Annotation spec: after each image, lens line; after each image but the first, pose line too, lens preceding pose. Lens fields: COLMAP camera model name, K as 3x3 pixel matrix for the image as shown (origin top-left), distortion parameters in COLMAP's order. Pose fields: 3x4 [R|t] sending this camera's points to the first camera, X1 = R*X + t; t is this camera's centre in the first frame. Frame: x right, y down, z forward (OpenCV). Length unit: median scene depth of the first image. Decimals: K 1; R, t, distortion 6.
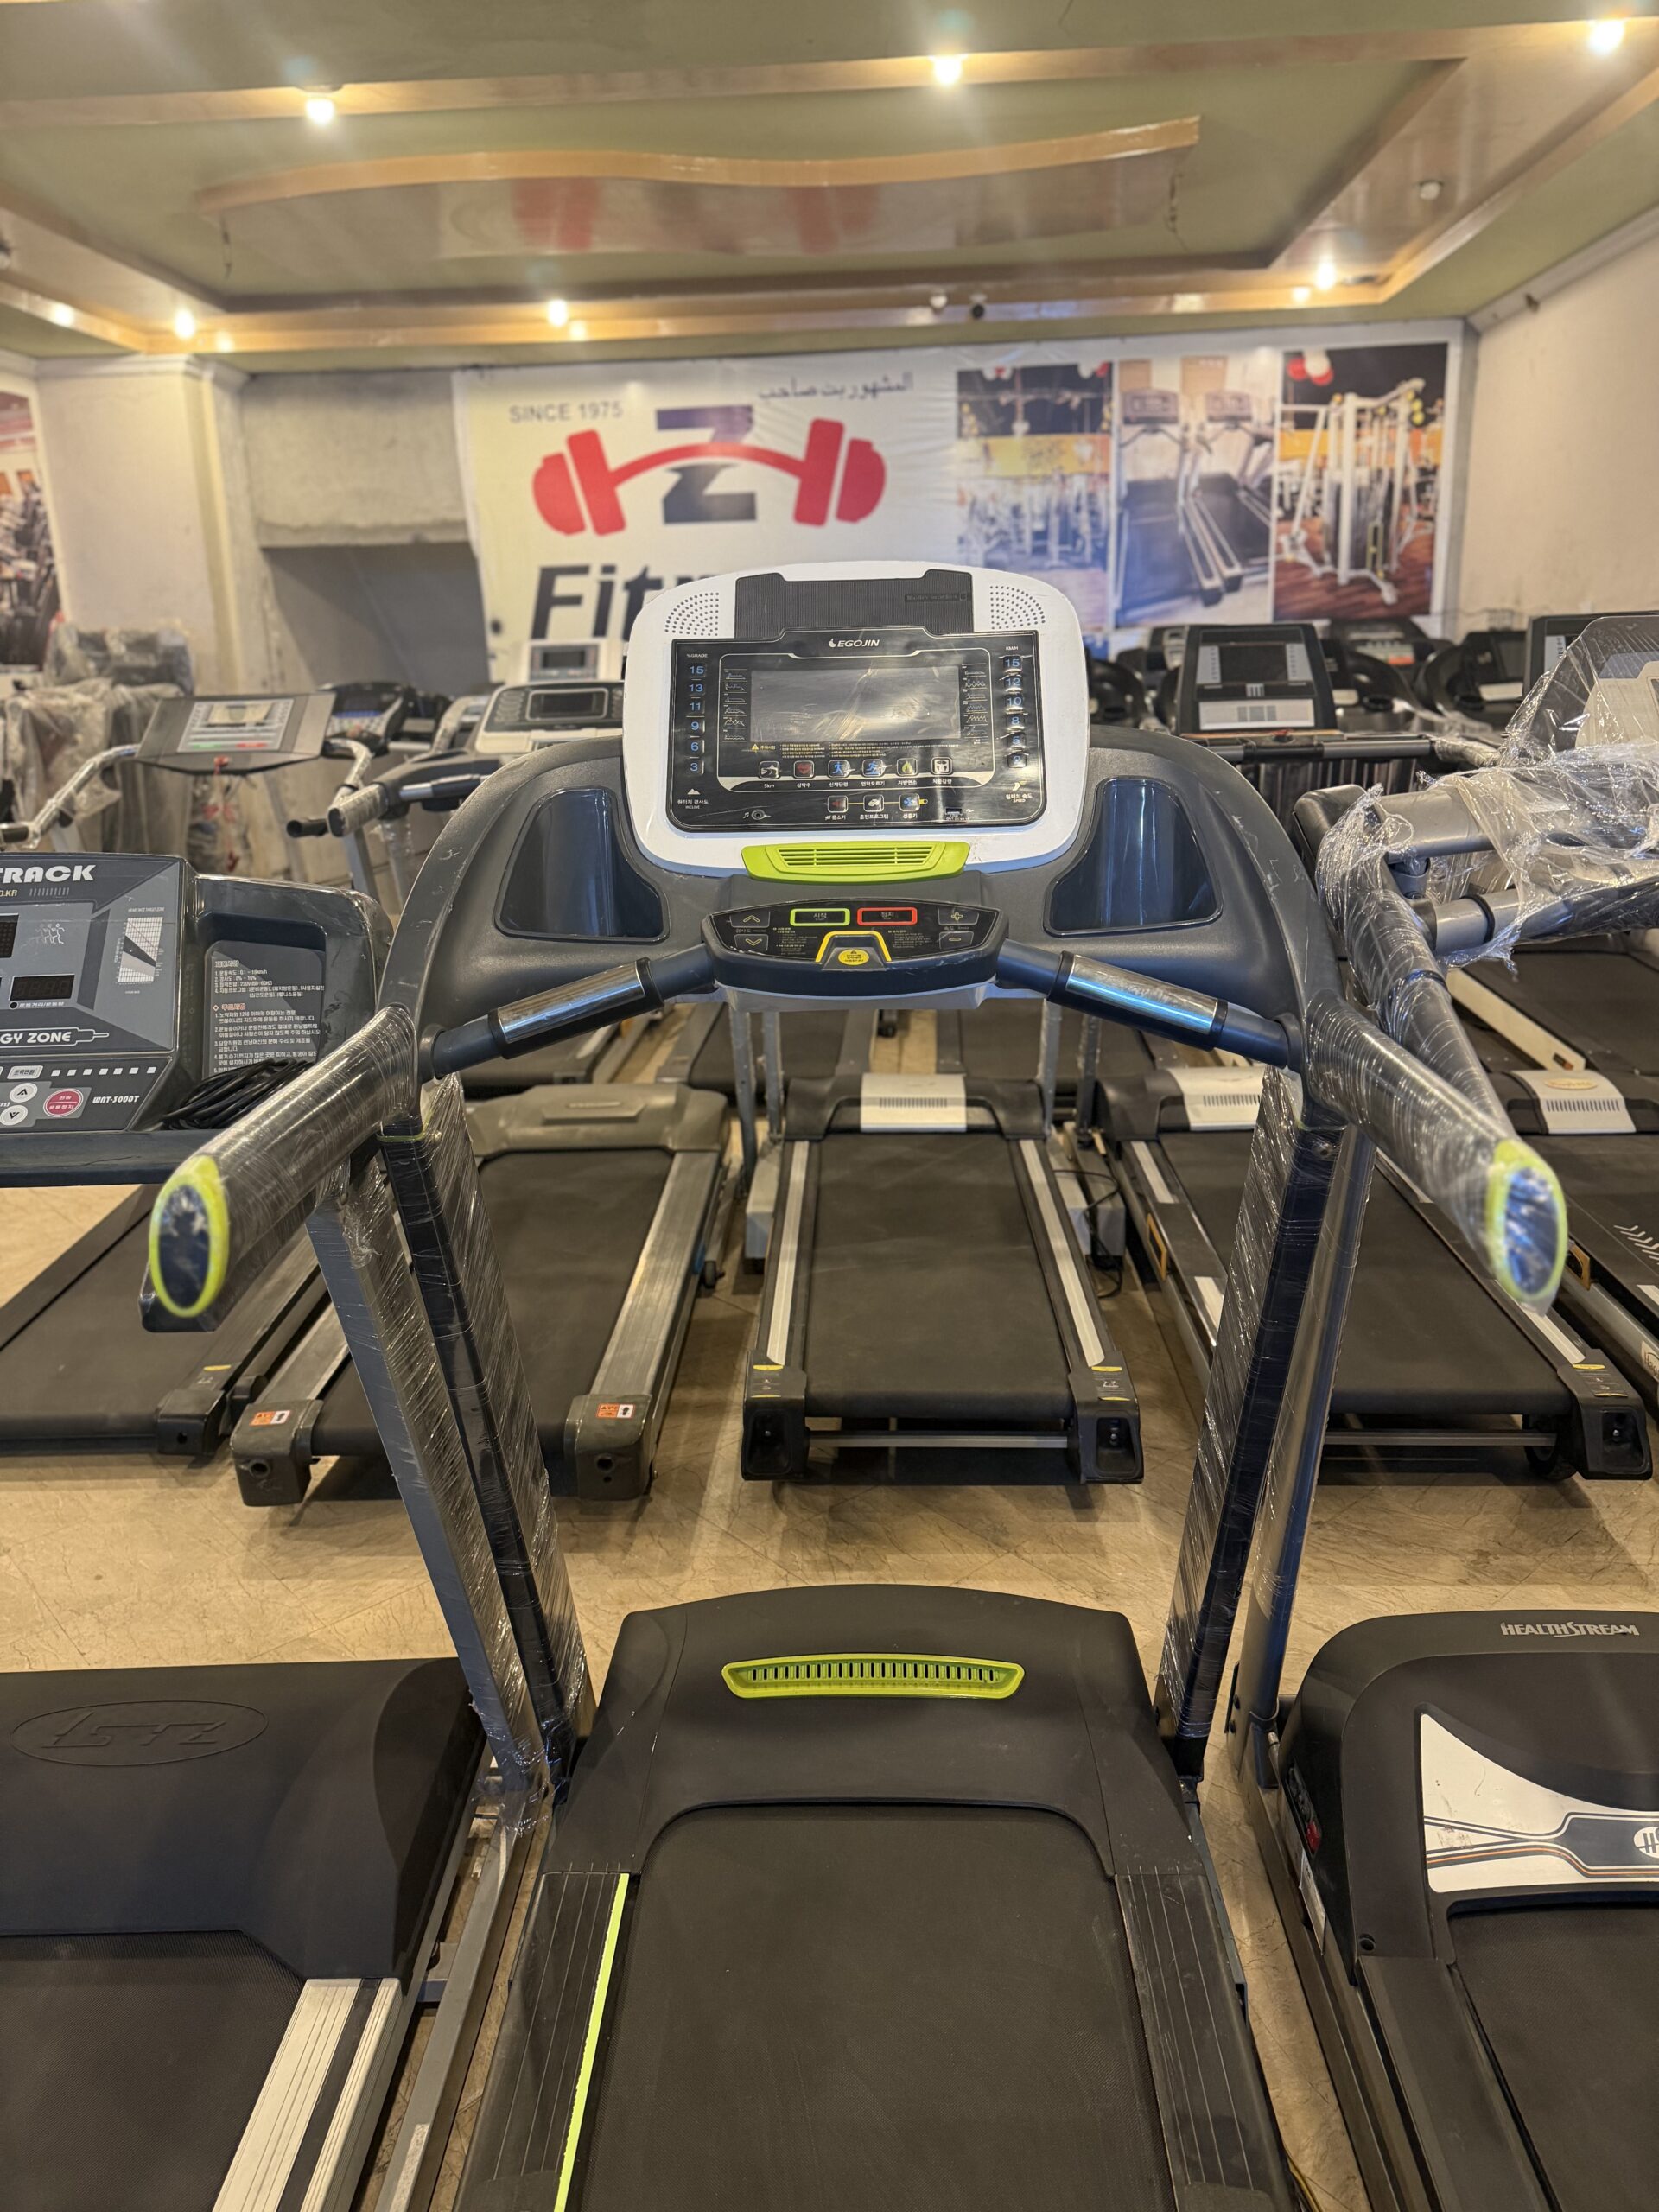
lens RADIAL K [[1560.1, 0, 793.8], [0, 1560.1, 1129.9], [0, 0, 1]] dist [0.034761, -0.039715]
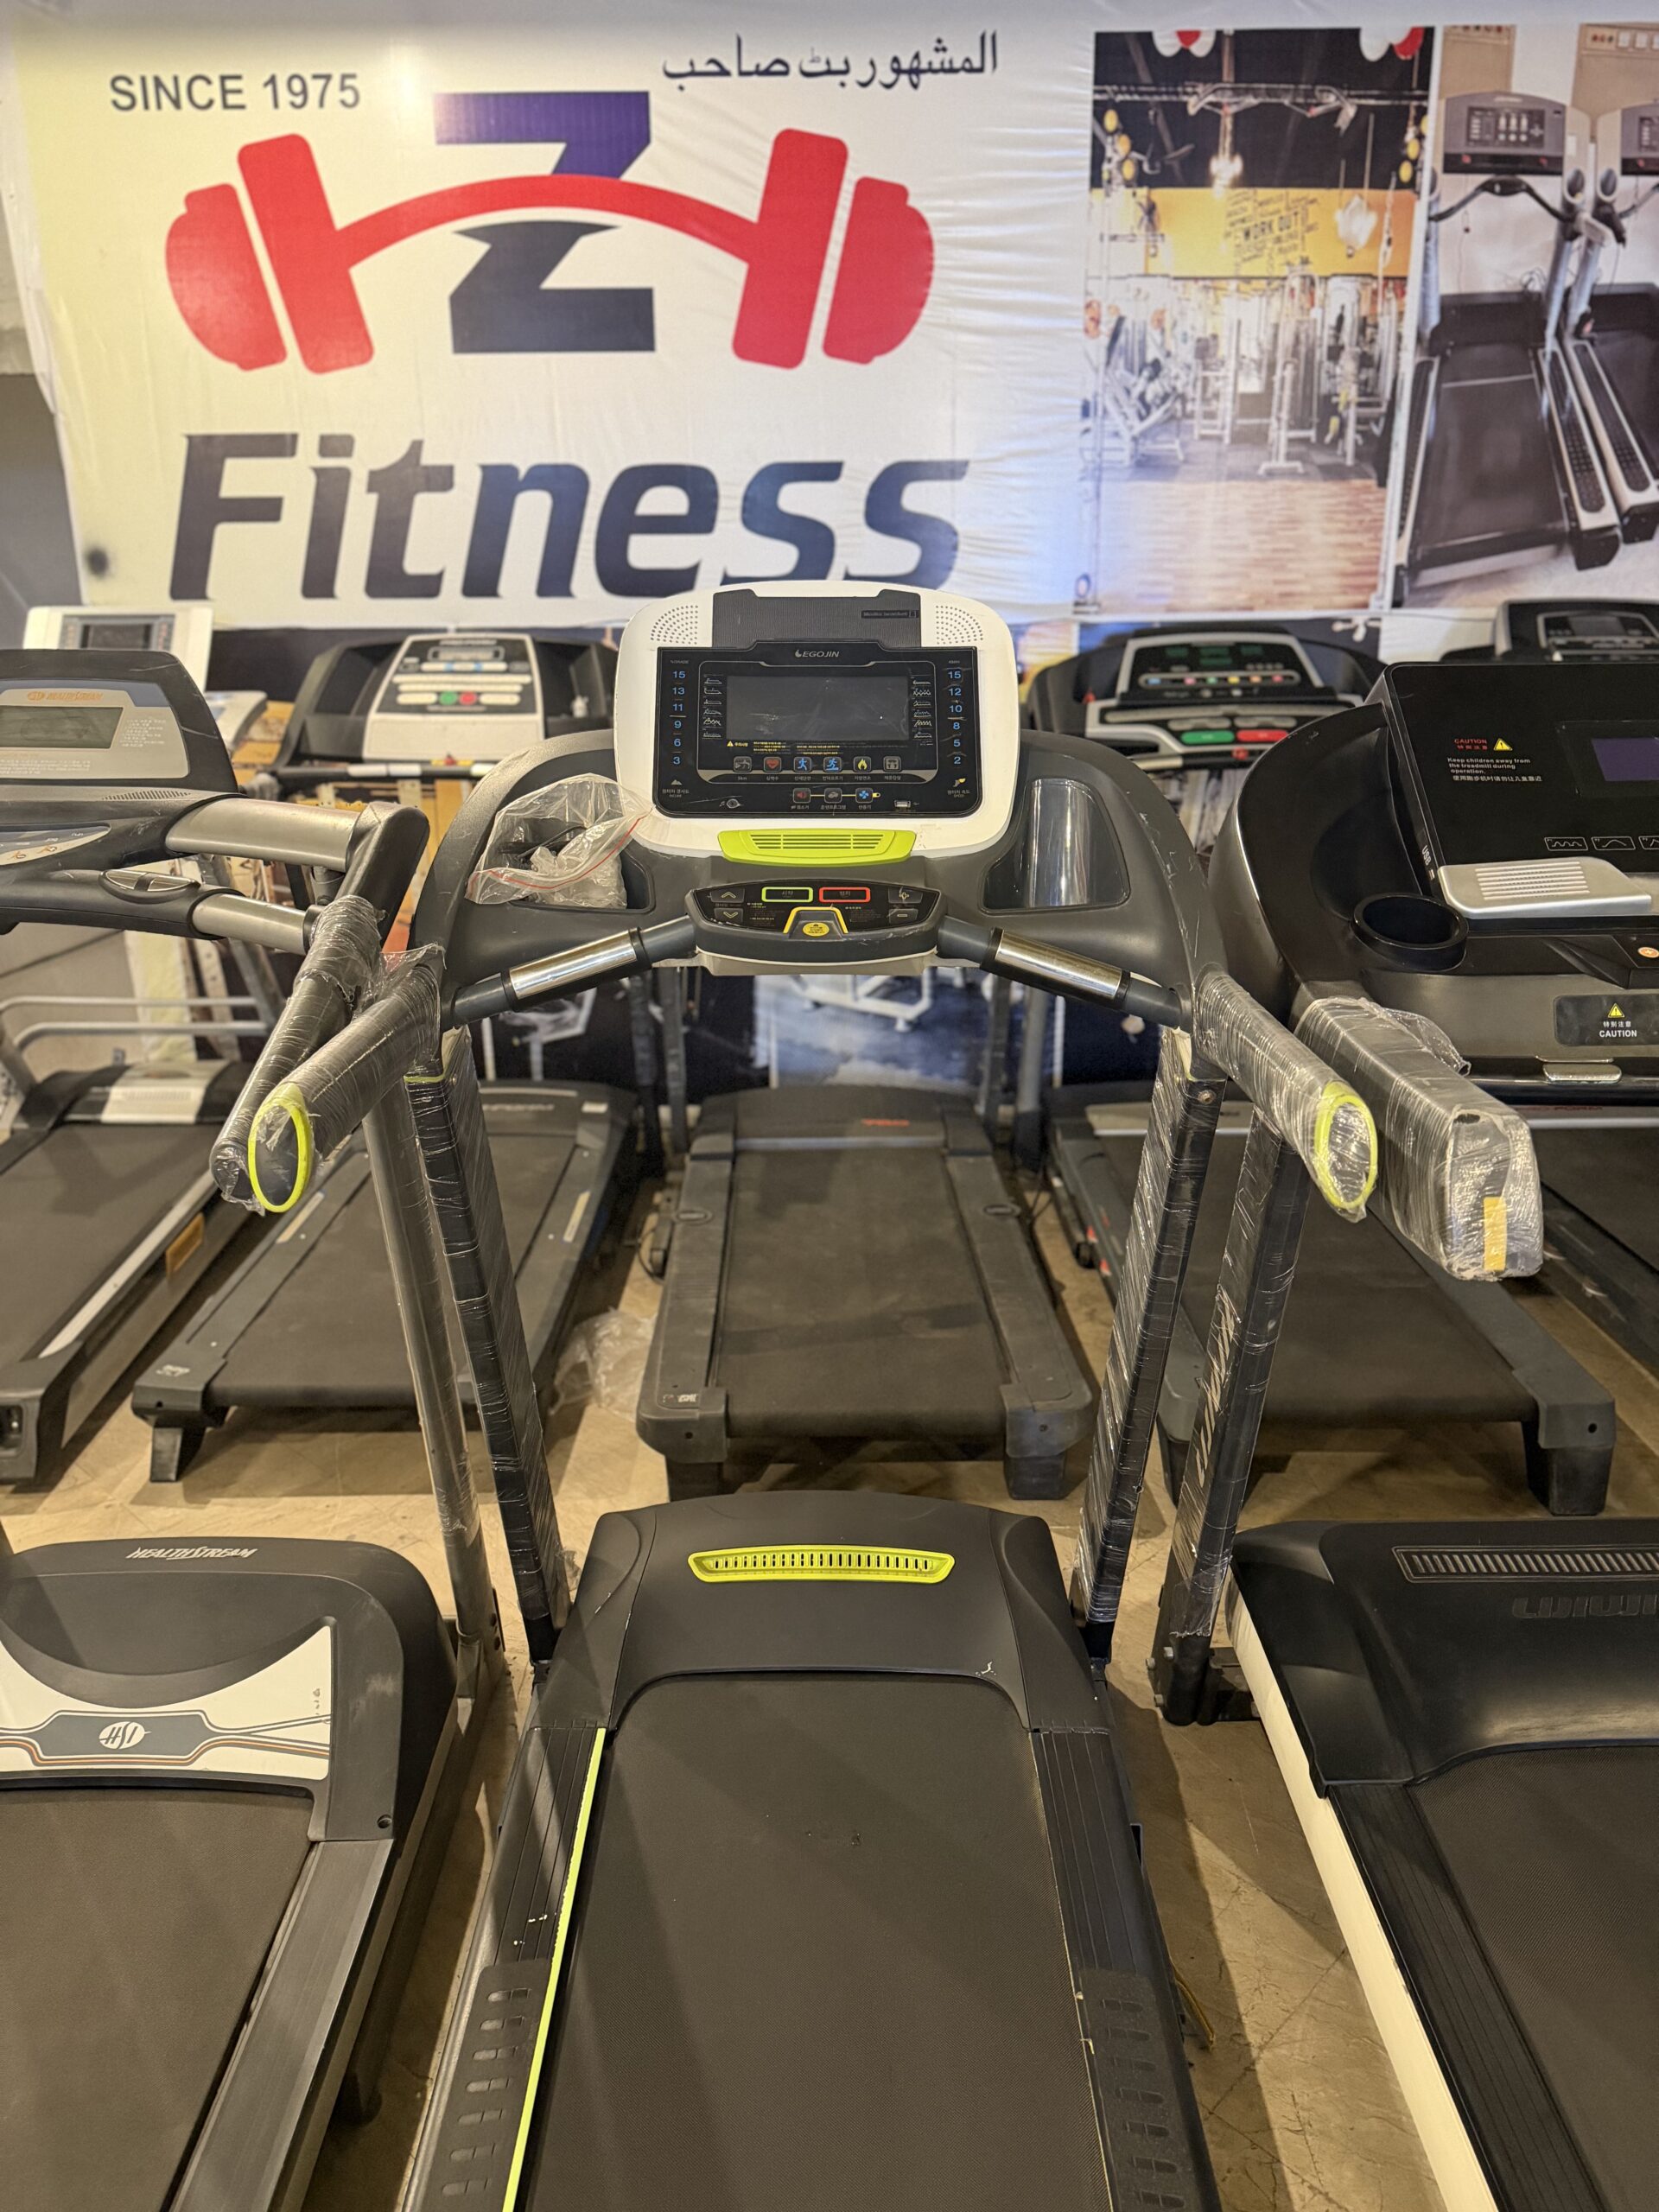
lens RADIAL K [[1560.1, 0, 816.8], [0, 1560.1, 1113.1], [0, 0, 1]] dist [0.034761, -0.039715]
pose [[0.998845, 0.017440, 0.044779, 0.007613], [-0.017694, 0.999830, 0.005274, -0.166563], [-0.044680, -0.006061, 0.998983, 0.533881]]
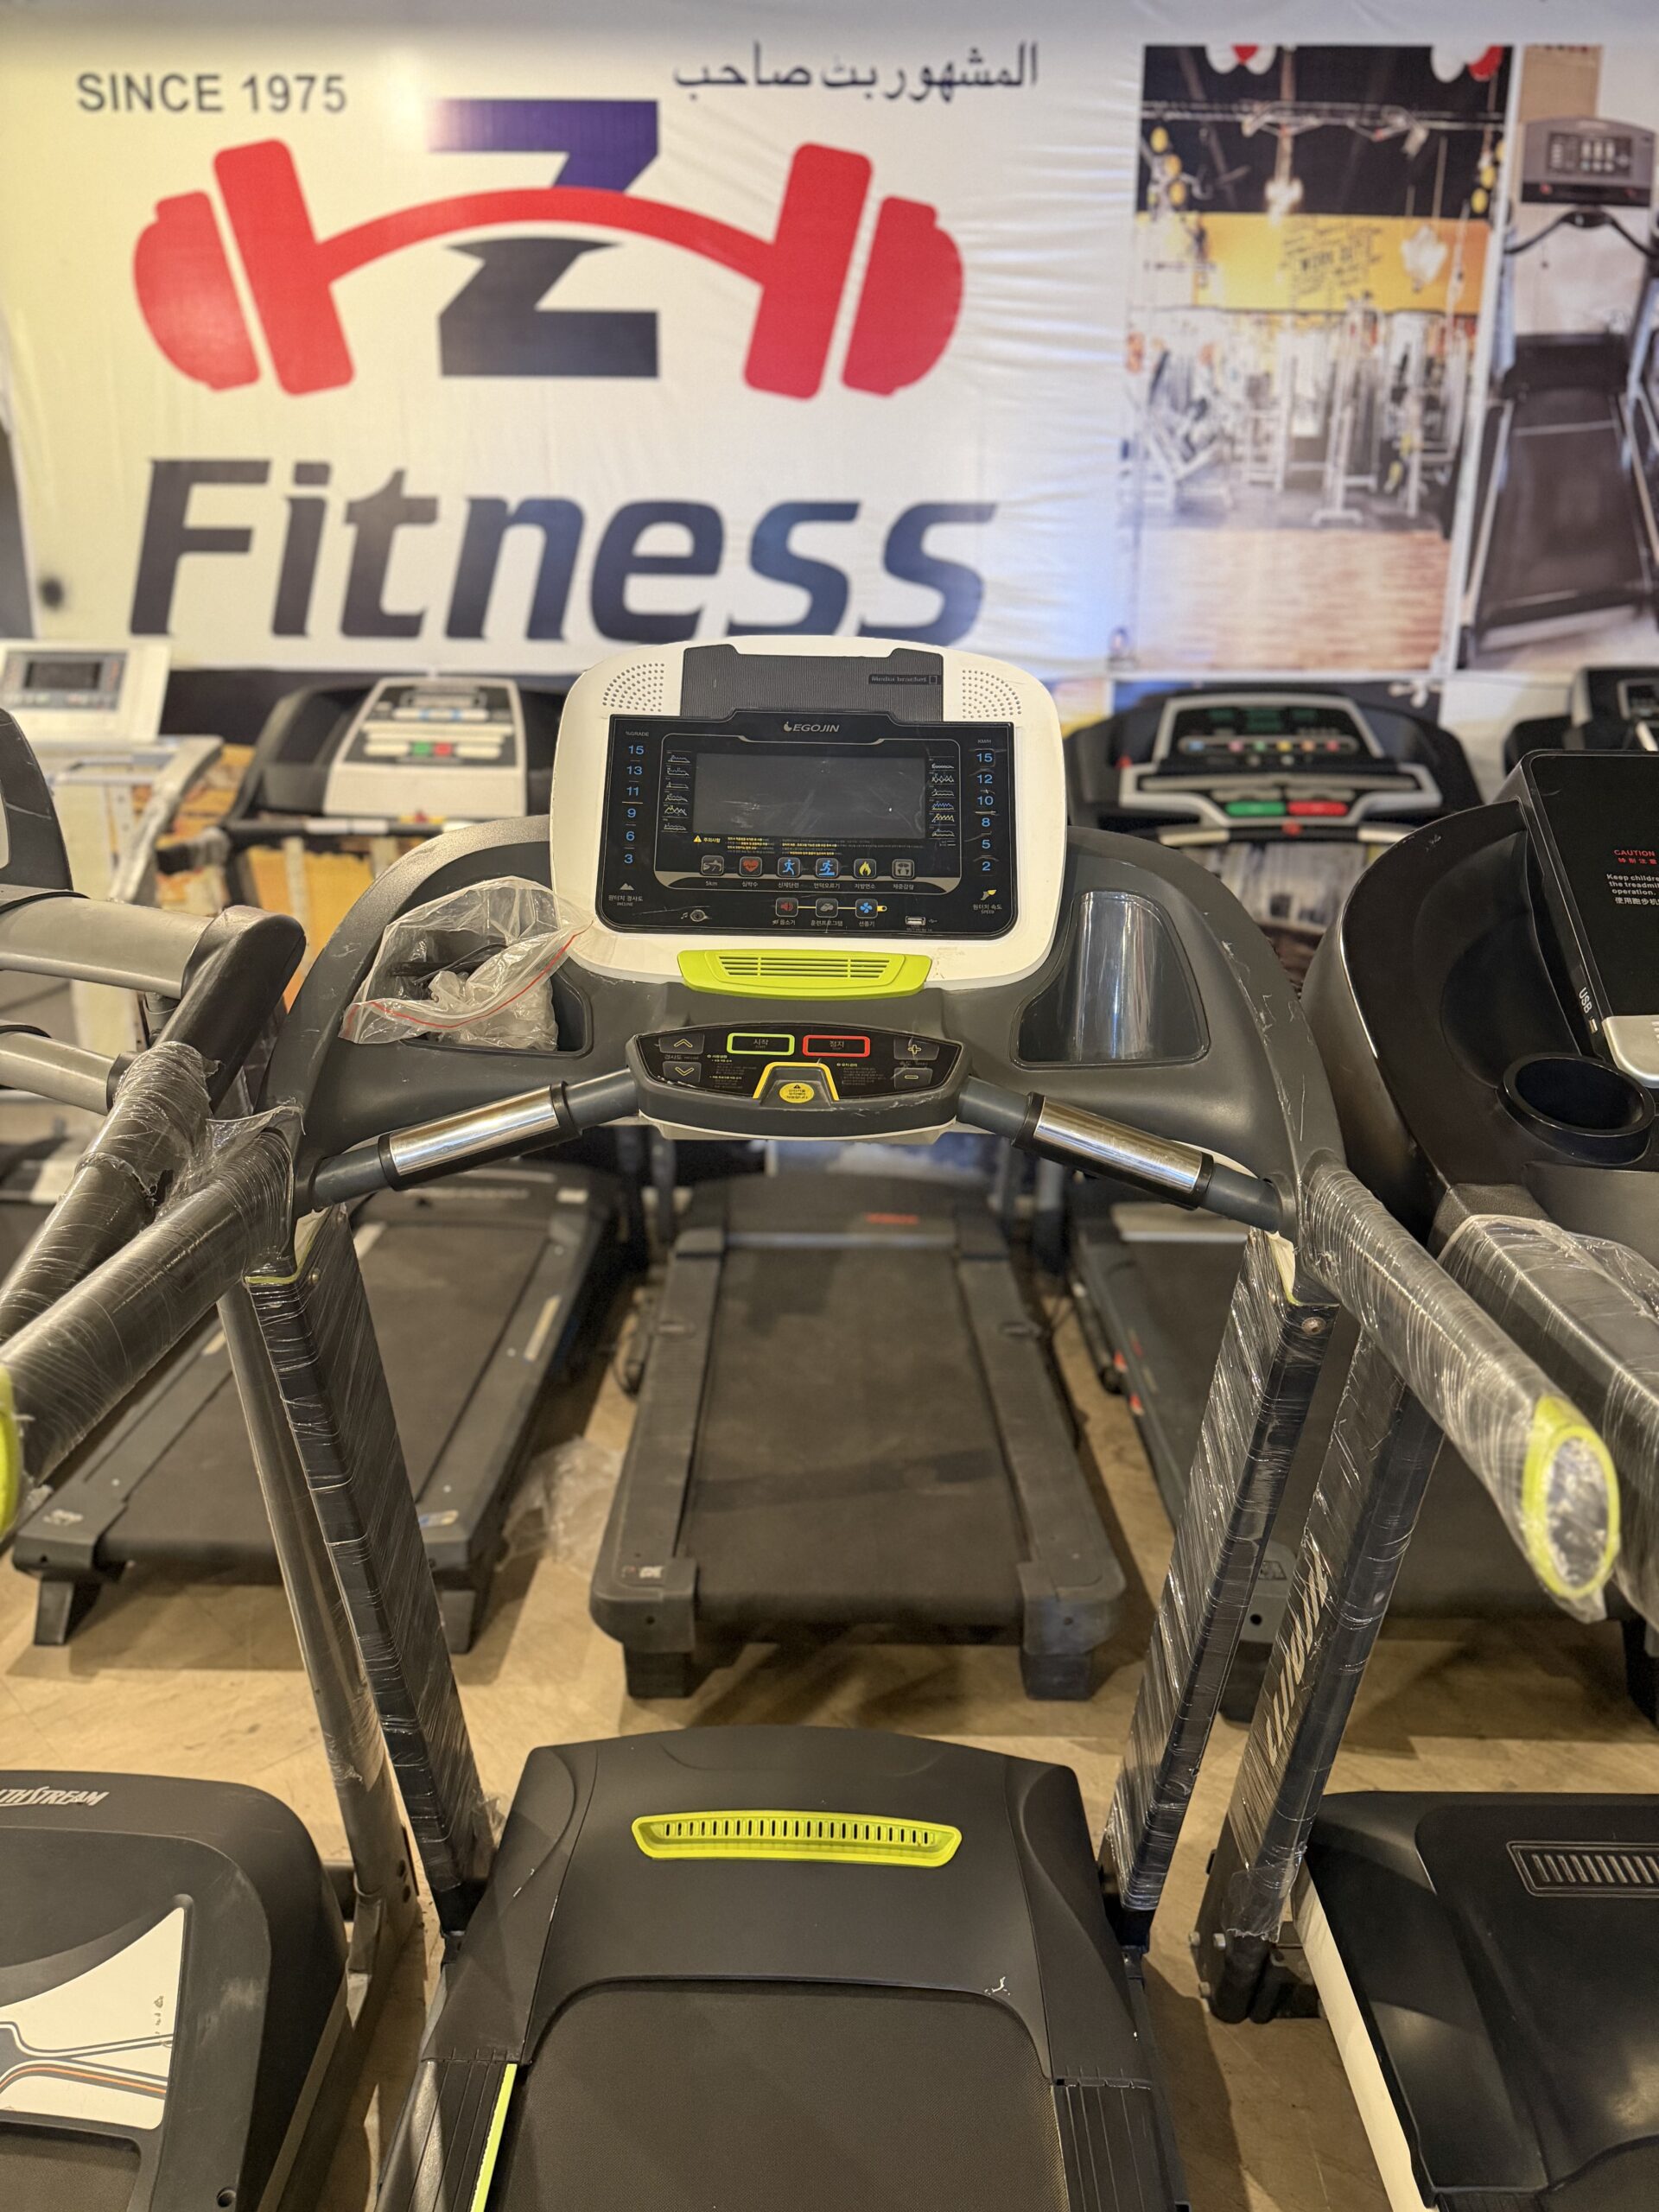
lens RADIAL K [[1560.1, 0, 814.4], [0, 1560.1, 1112.8], [0, 0, 1]] dist [0.034761, -0.039715]
pose [[0.998500, 0.041080, 0.036206, 0.011745], [-0.040366, 0.998980, -0.020221, -0.181907], [-0.036999, 0.018729, 0.999140, 0.576423]]
